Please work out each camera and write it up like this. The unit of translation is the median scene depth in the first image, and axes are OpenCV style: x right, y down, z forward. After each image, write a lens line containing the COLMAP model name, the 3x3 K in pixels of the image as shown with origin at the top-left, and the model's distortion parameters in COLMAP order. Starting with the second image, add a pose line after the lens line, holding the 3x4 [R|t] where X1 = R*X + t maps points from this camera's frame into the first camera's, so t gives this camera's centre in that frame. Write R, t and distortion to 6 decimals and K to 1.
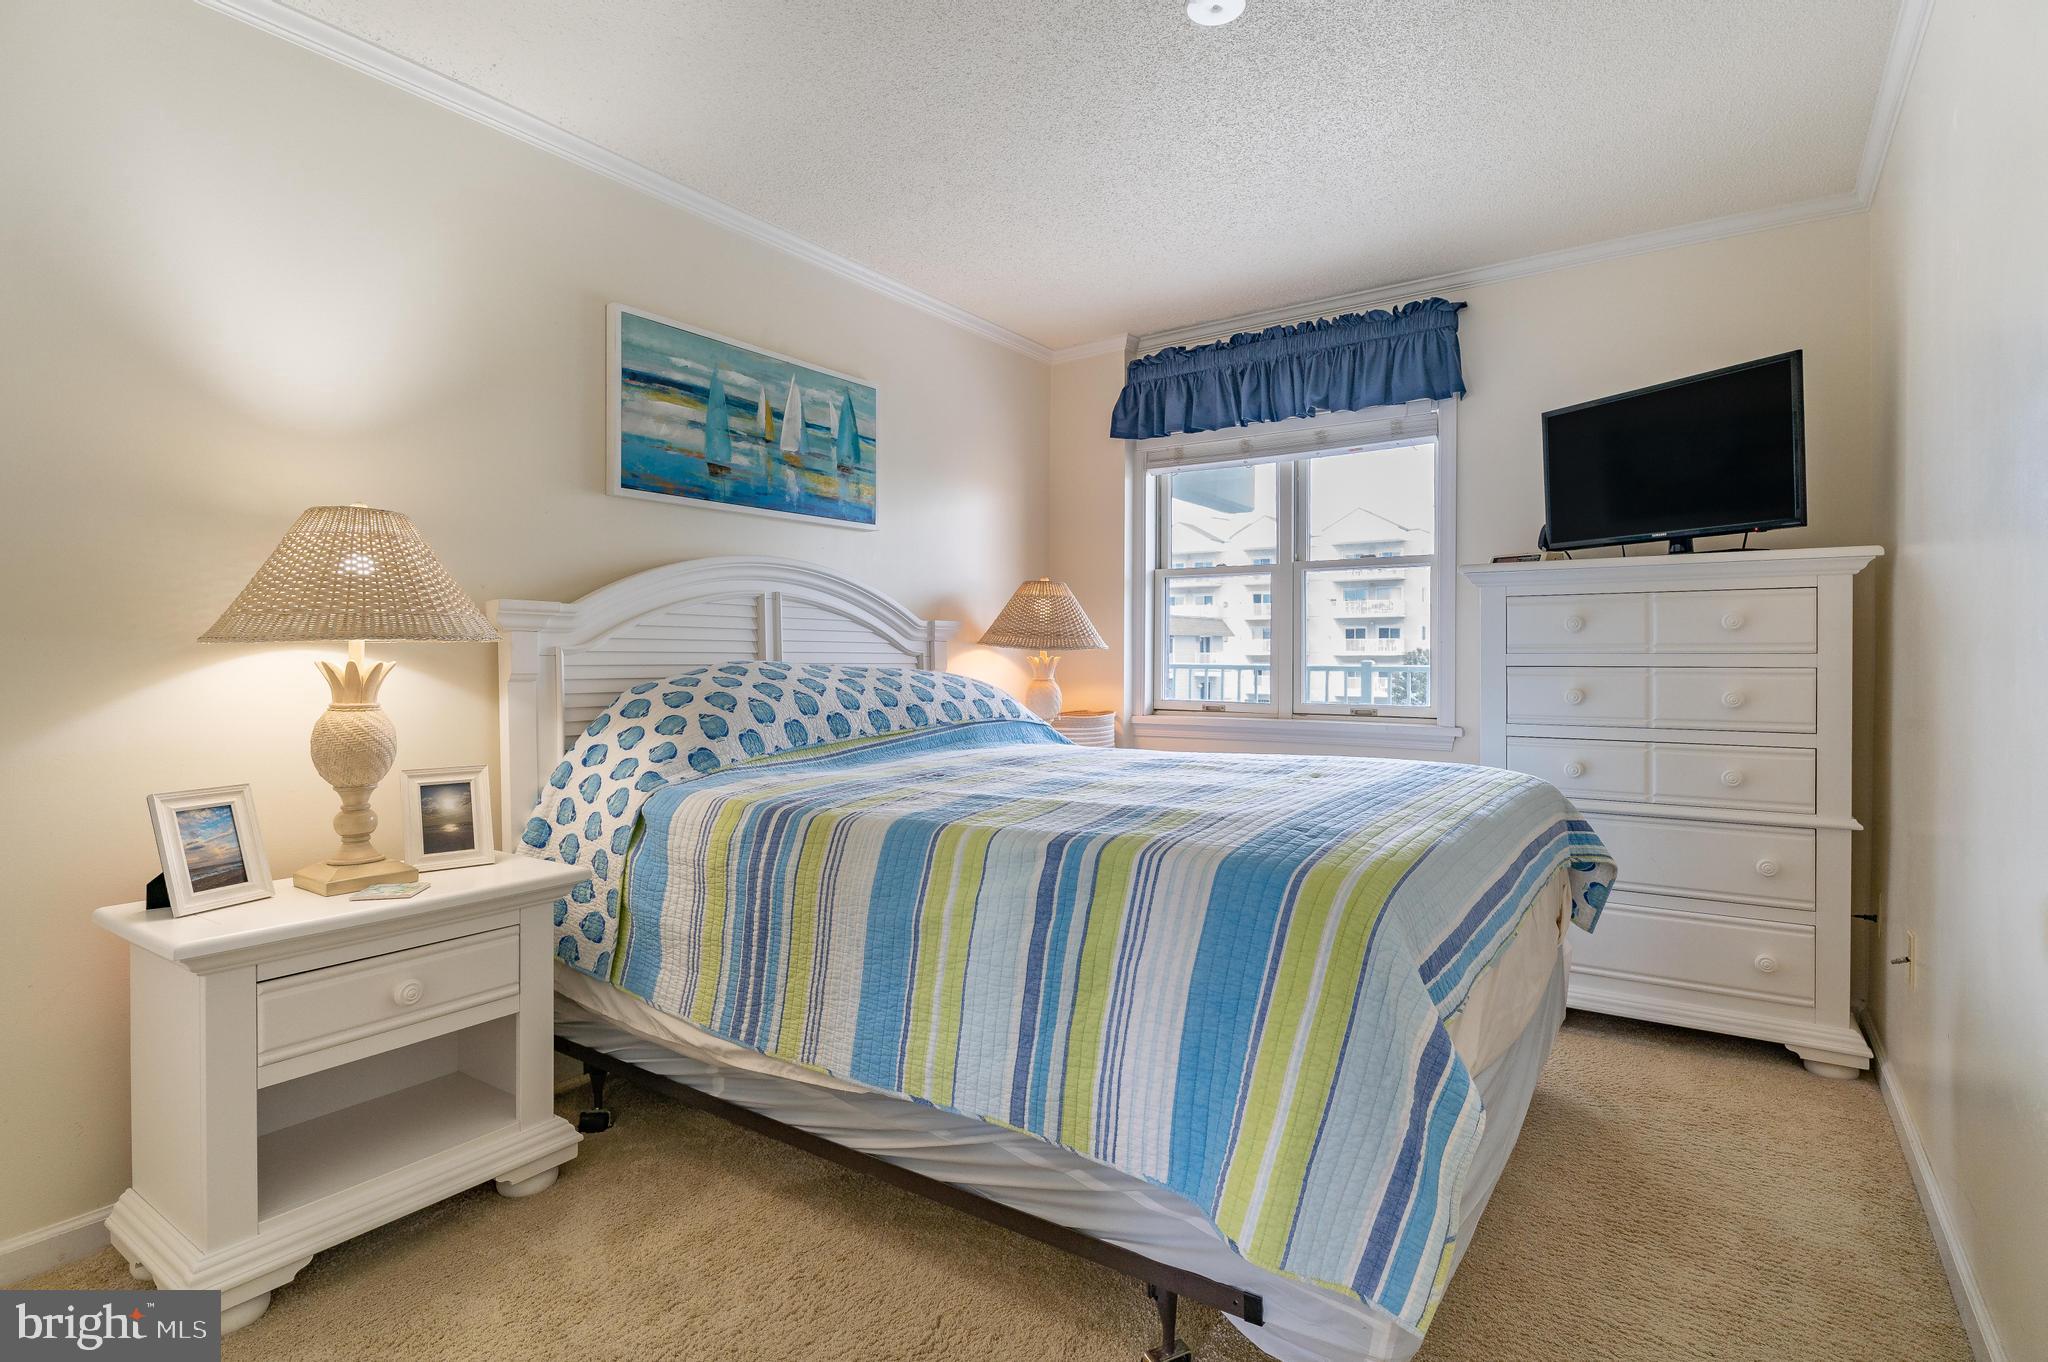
lens RADIAL K [[995.3, 0, 978.9], [0, 995.3, 650.0], [0, 0, 1]] dist [-0.016788, 0.000882]
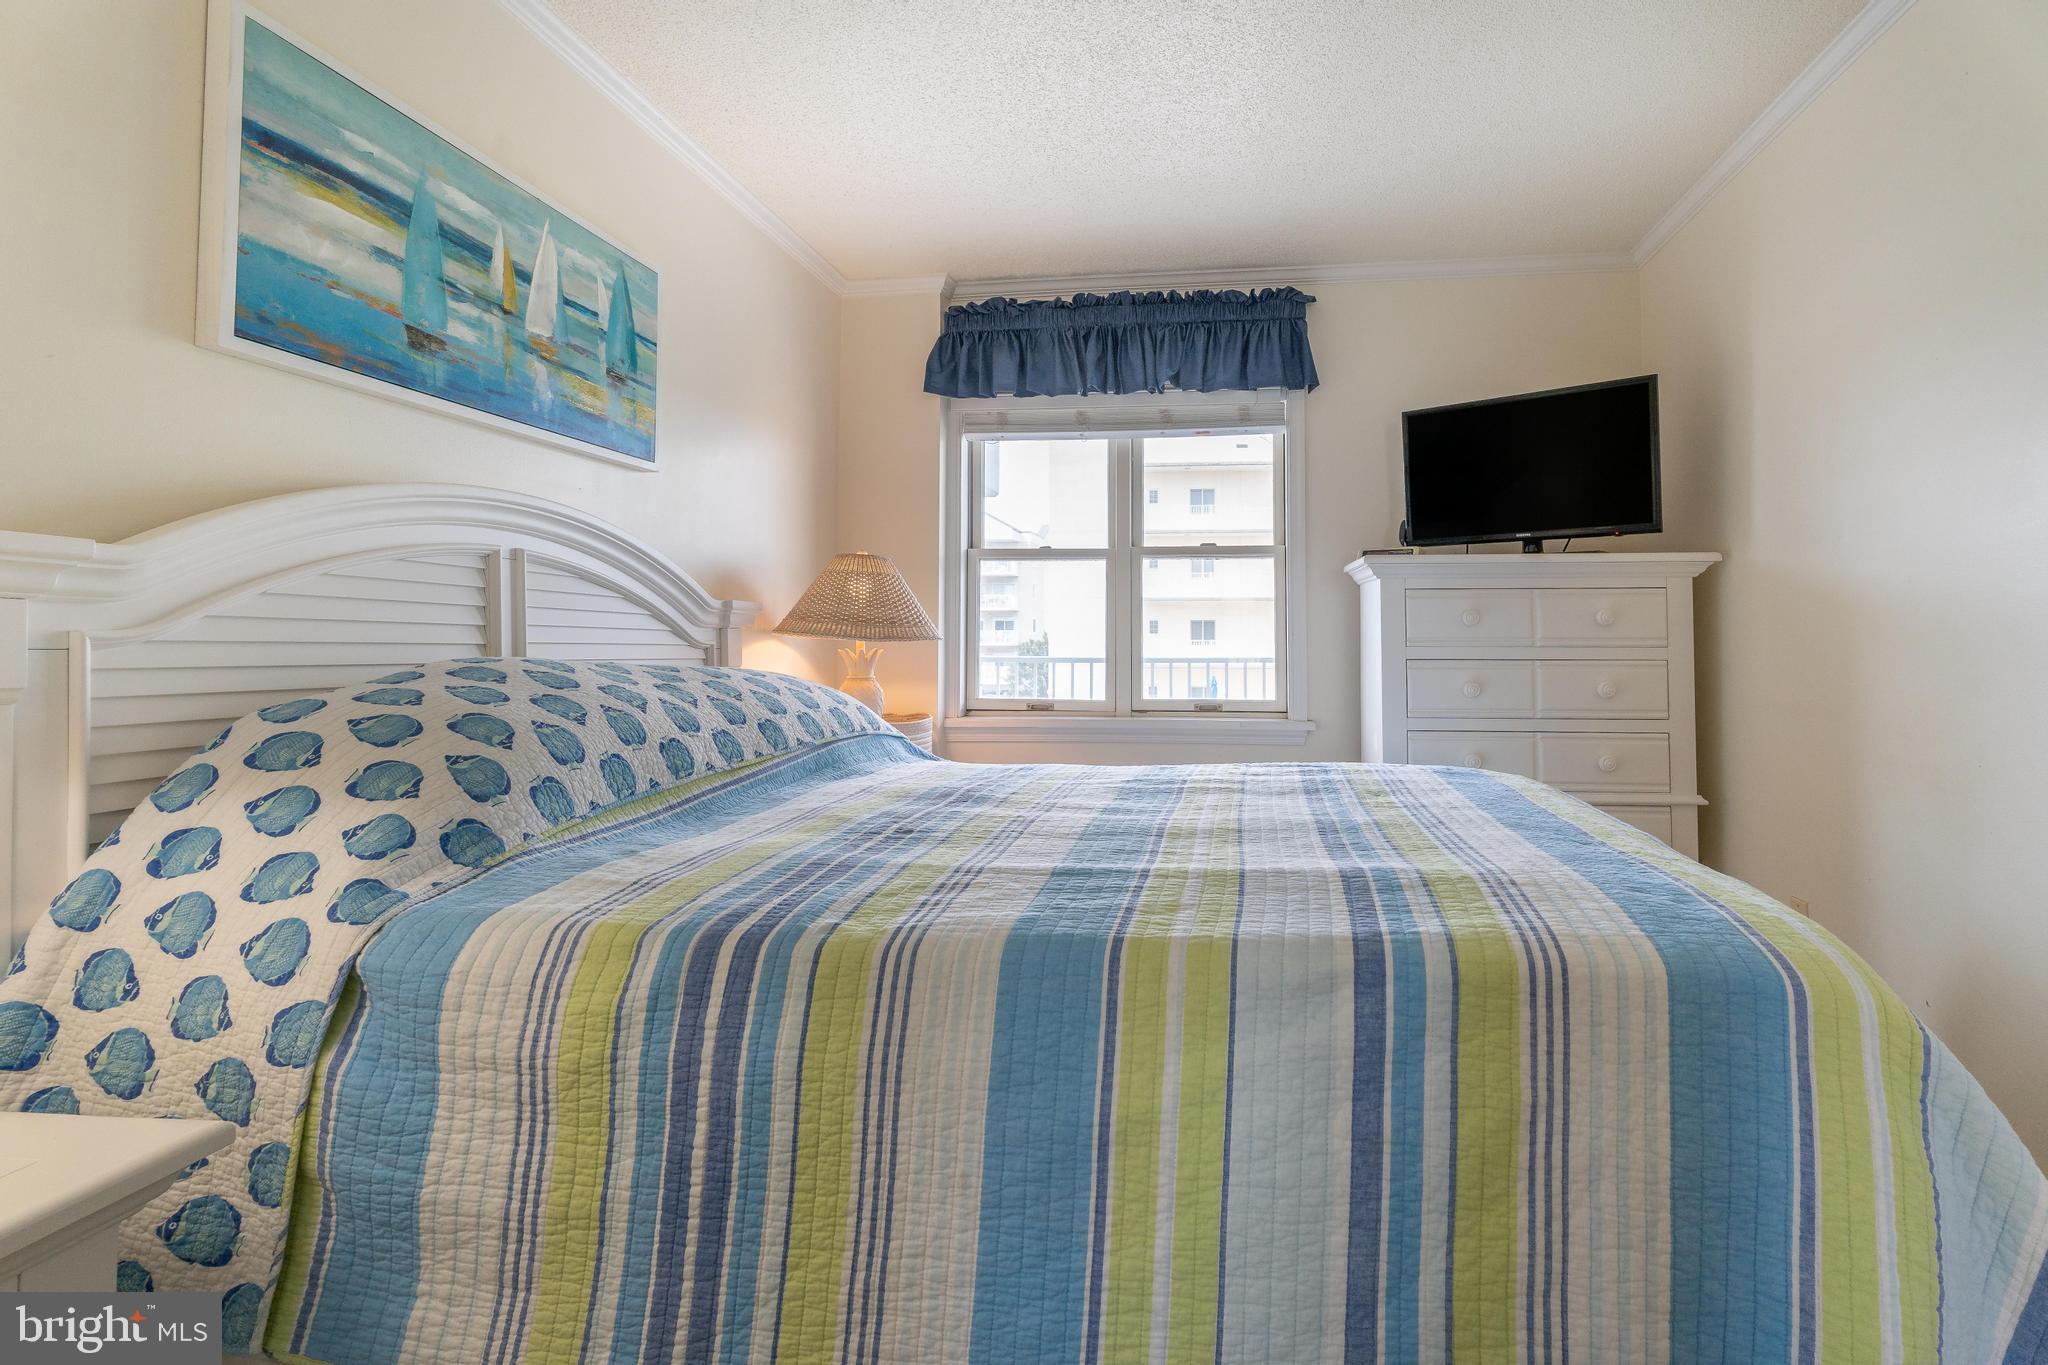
lens RADIAL K [[971.7, 0, 1122.3], [0, 971.7, 608.0], [0, 0, 1]] dist [0.006163, -0.000320]
pose [[0.869418, 0.020408, 0.493656, -0.216219], [-0.003912, 0.999400, -0.034426, -0.000470], [-0.494062, 0.028000, 0.868975, 0.331730]]
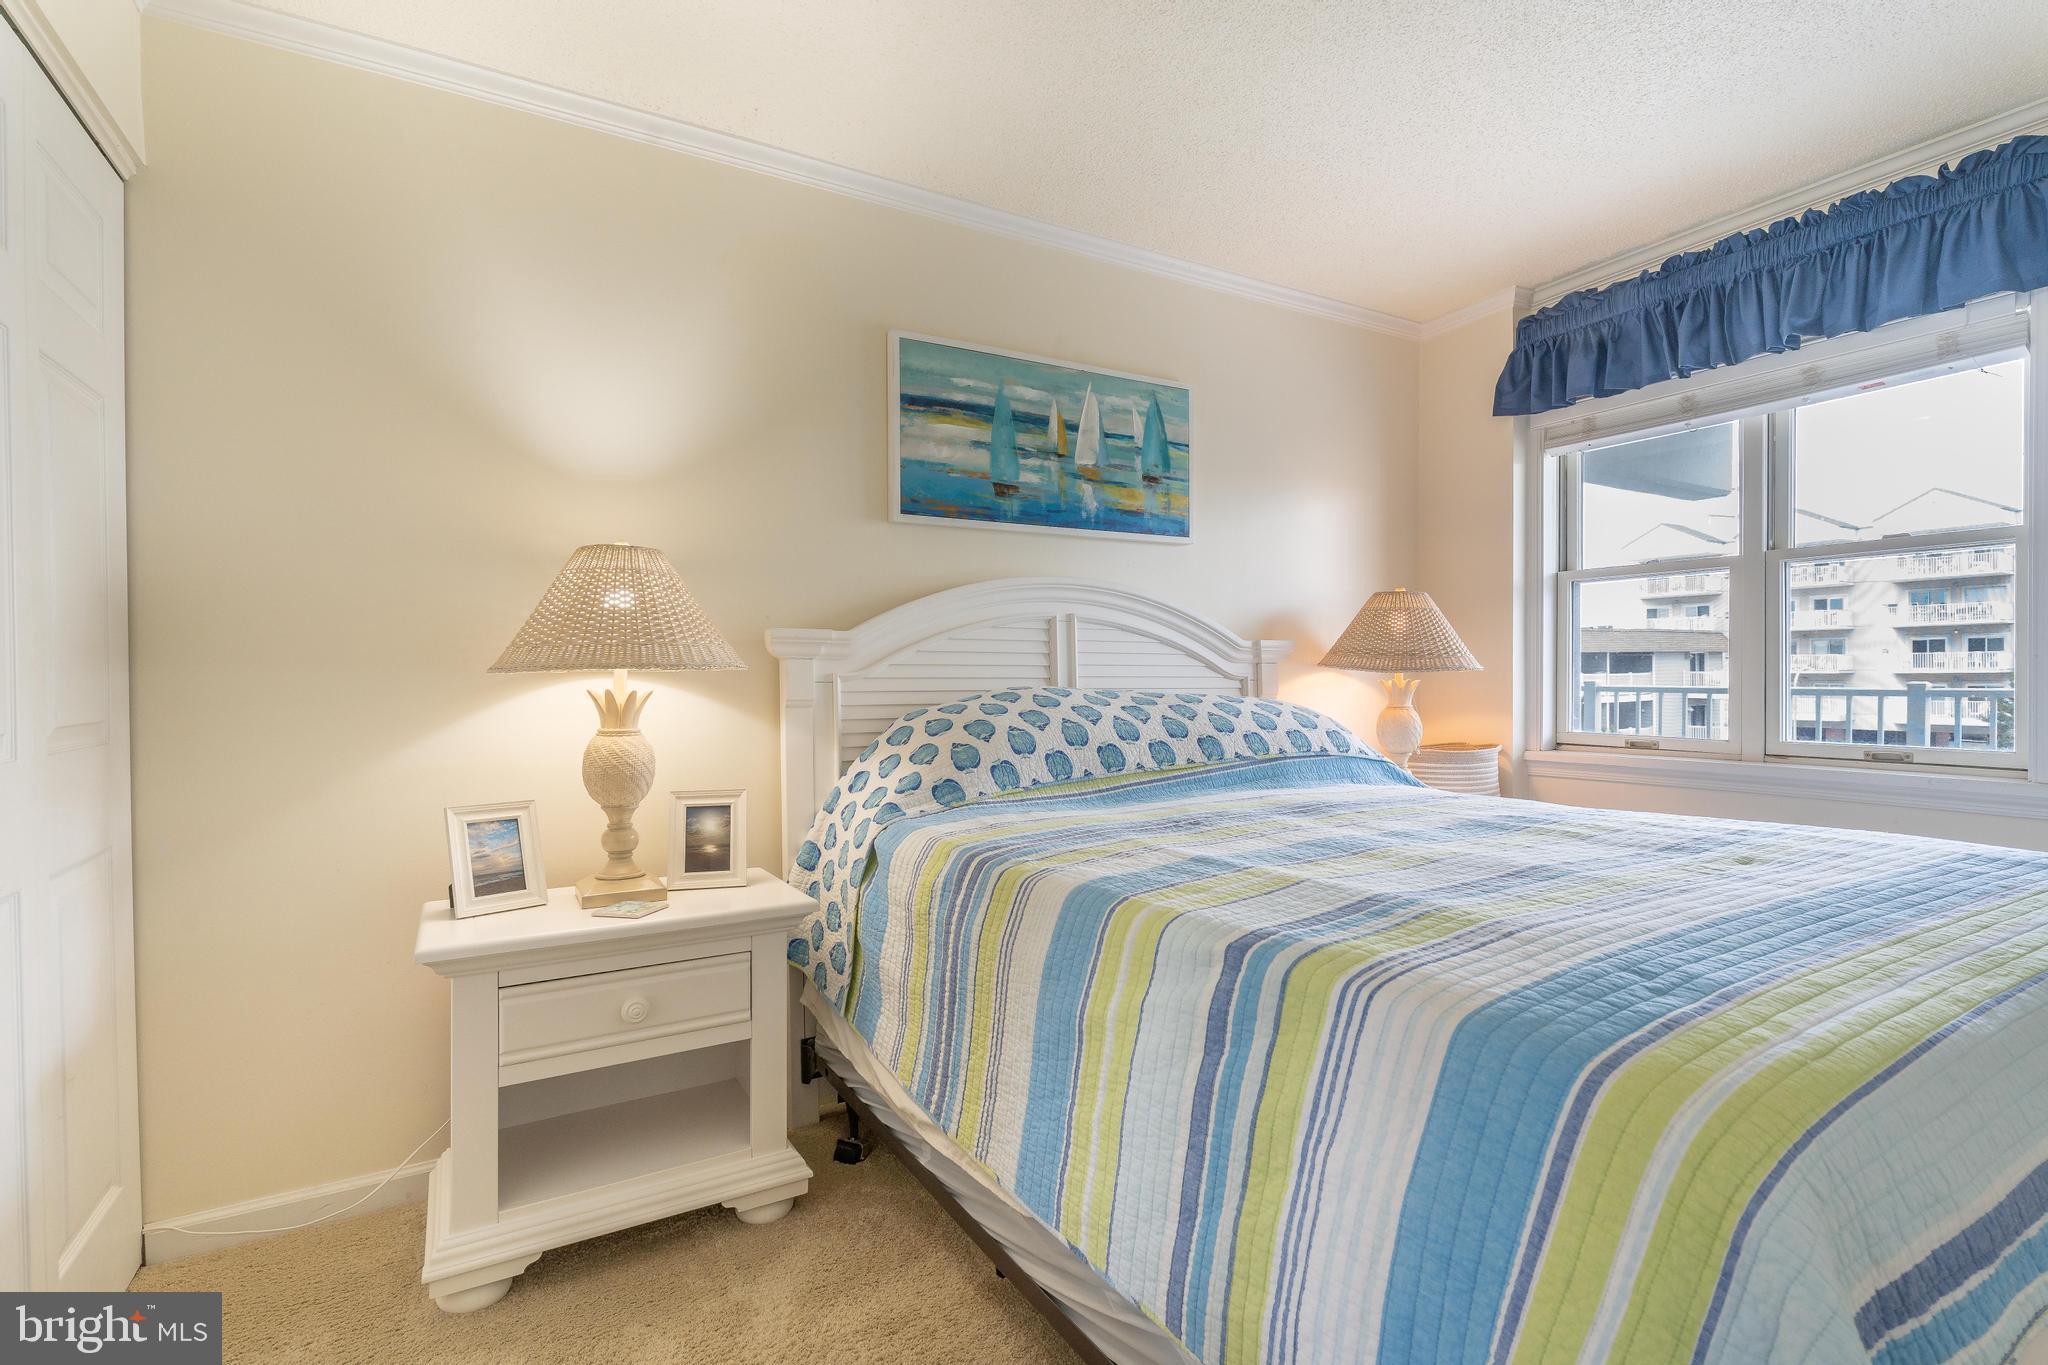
lens RADIAL K [[932.6, 0, 989.0], [0, 932.6, 679.8], [0, 0, 1]] dist [-0.002556, 0.001446]
pose [[0.910305, -0.004381, -0.413915, 0.117476], [0.007658, 0.999951, 0.006258, -0.001583], [0.413867, -0.008866, 0.910294, 0.192933]]
